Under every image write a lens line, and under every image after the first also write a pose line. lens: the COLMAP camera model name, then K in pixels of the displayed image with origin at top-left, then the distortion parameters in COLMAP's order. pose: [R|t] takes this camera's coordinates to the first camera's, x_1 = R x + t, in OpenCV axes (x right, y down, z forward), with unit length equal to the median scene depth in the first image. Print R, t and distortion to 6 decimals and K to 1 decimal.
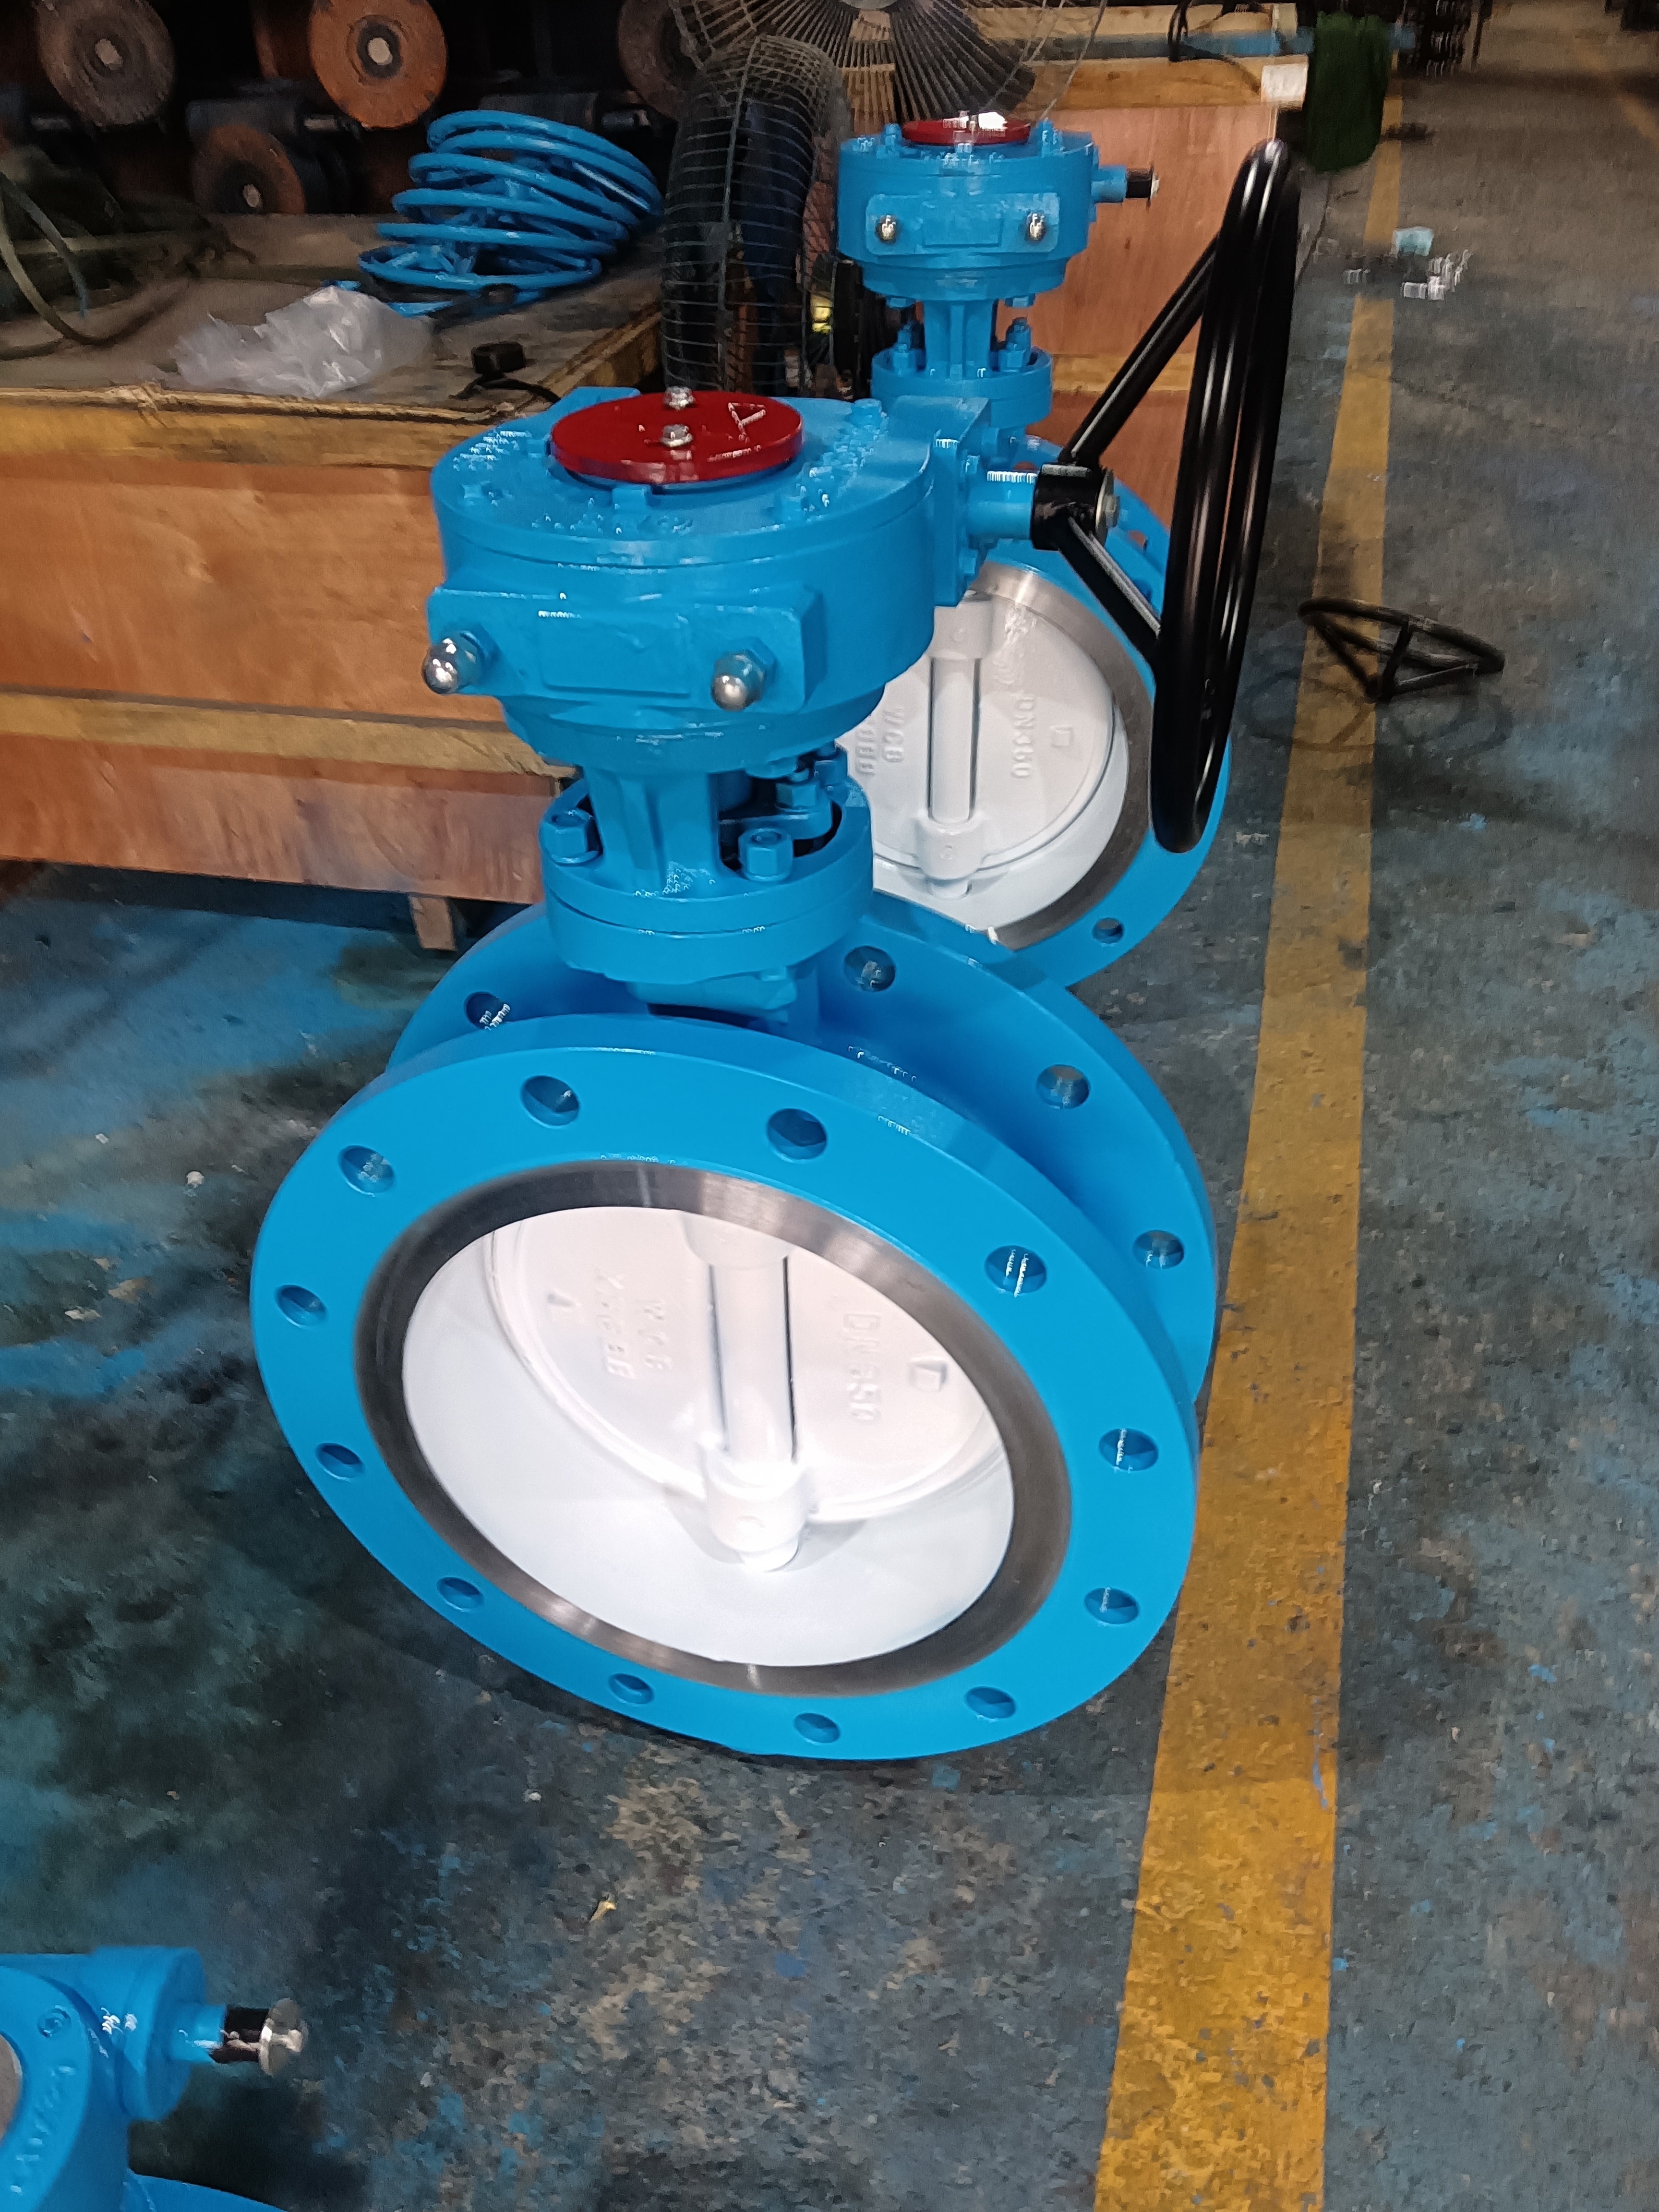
lens RADIAL K [[1736.0, 0, 833.3], [0, 1736.0, 1114.1], [0, 0, 1]] dist [0.006845, -0.001343]
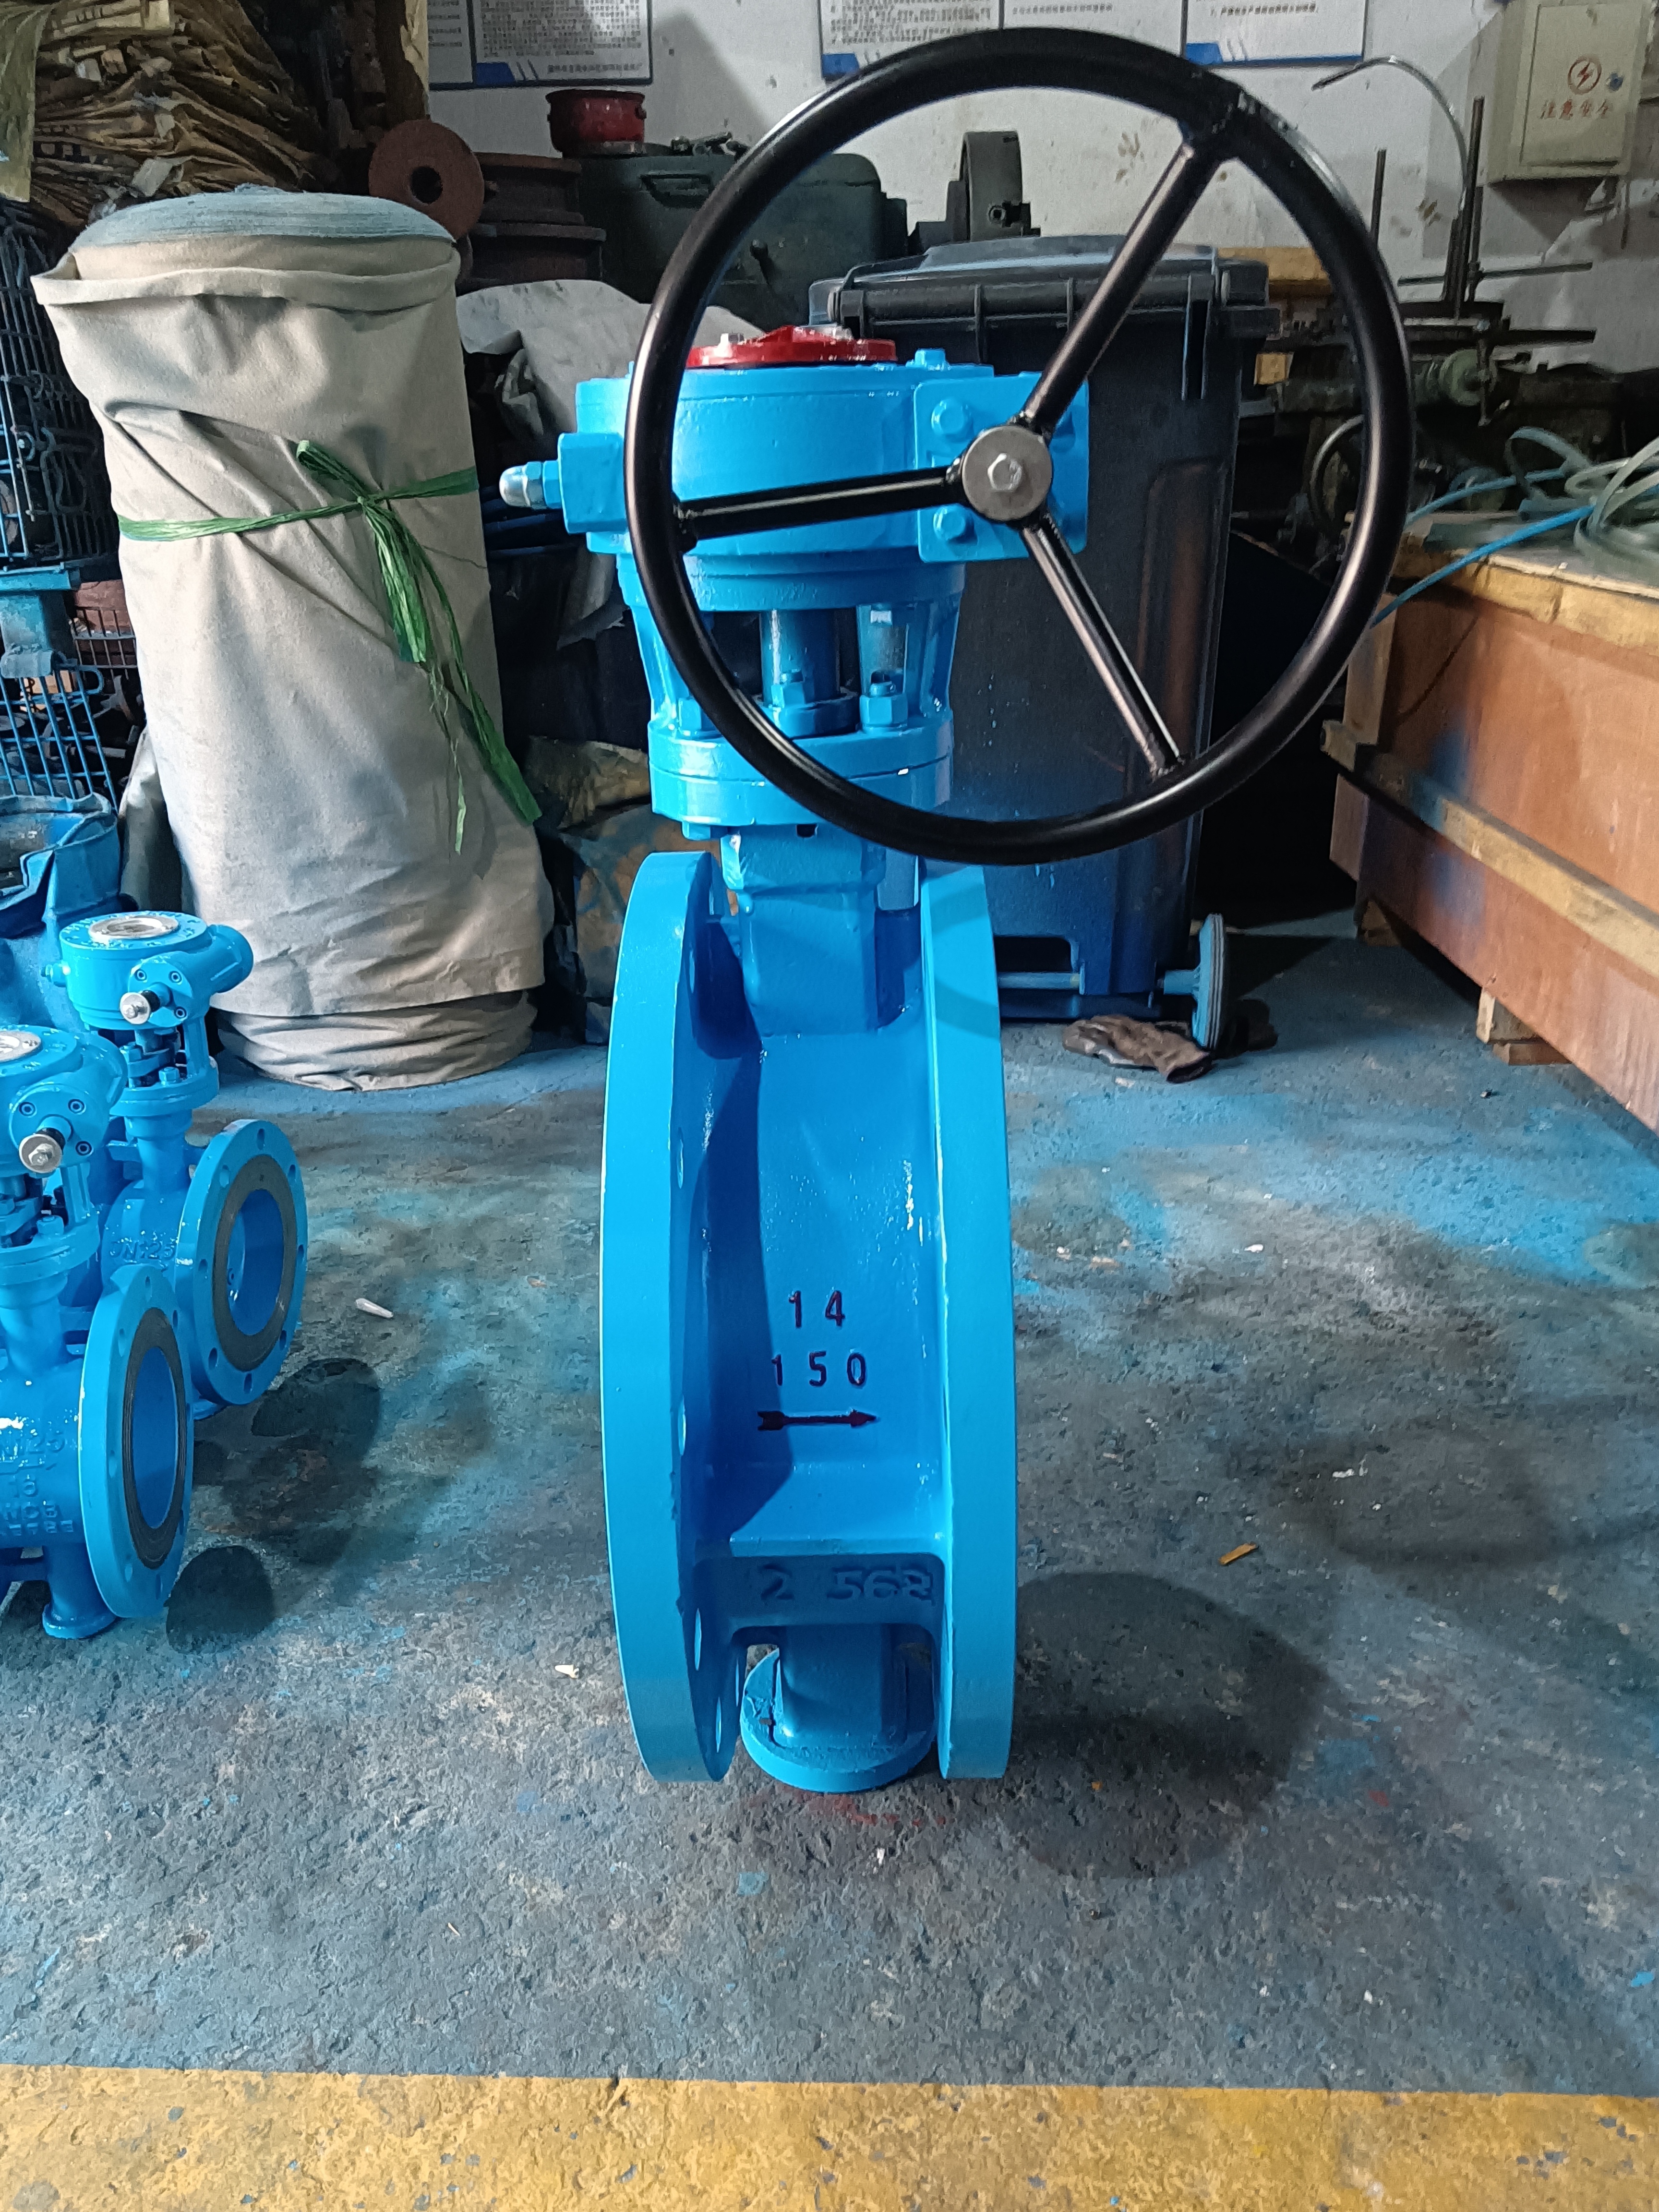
lens RADIAL K [[1736.0, 0, 834.2], [0, 1736.0, 1102.1], [0, 0, 1]] dist [0.006845, -0.001343]
pose [[0.239502, 0.385729, -0.890984, 0.791875], [-0.557004, 0.806238, 0.199315, -0.166669], [0.795227, 0.448545, 0.407948, 0.523304]]
